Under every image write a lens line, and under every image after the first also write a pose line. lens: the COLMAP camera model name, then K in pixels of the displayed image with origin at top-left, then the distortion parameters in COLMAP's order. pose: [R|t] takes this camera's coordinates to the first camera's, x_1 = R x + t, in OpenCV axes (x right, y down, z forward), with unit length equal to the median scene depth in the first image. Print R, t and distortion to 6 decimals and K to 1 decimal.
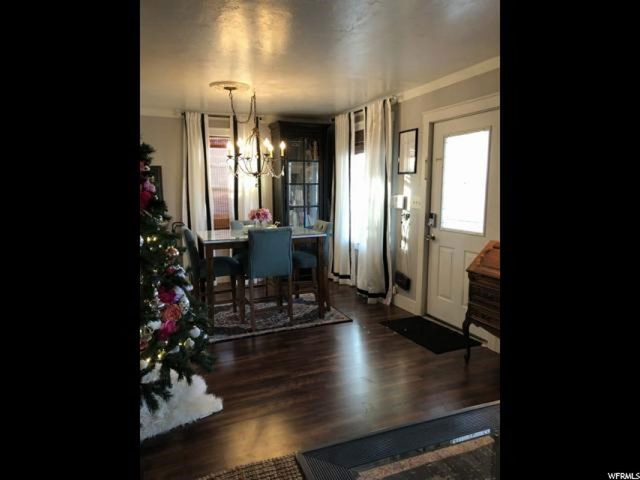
lens RADIAL K [[394.0, 0, 317.4], [0, 394.0, 237.3], [0, 0, 1]] dist [0.031400, -0.001744]
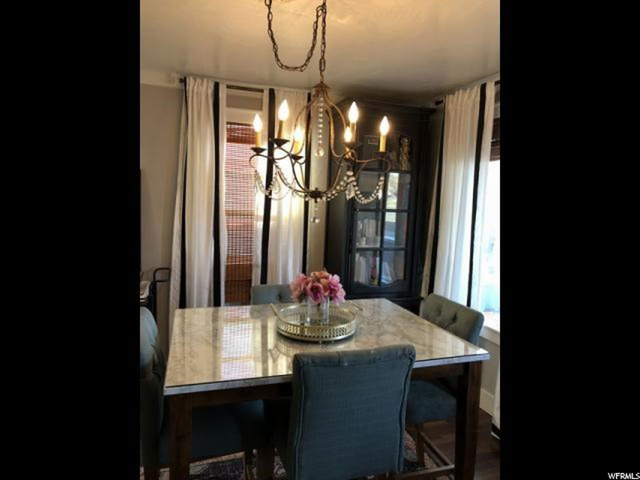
lens RADIAL K [[394.0, 0, 317.4], [0, 394.0, 237.3], [0, 0, 1]] dist [0.031400, -0.001744]
pose [[0.996216, 0.049299, -0.071579, -0.092500], [-0.051930, 0.998024, -0.035375, -0.075115], [0.069694, 0.038959, 0.996807, 0.446229]]
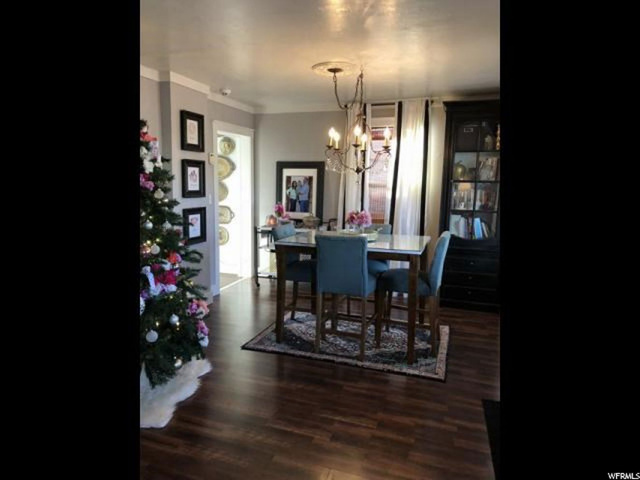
lens RADIAL K [[400.2, 0, 317.6], [0, 400.2, 231.2], [0, 0, 1]] dist [0.025923, -0.000655]
pose [[0.745382, 0.101914, -0.658801, 0.271904], [-0.105368, 0.993834, 0.034526, -0.037700], [0.658258, 0.043681, 0.751524, 0.239938]]
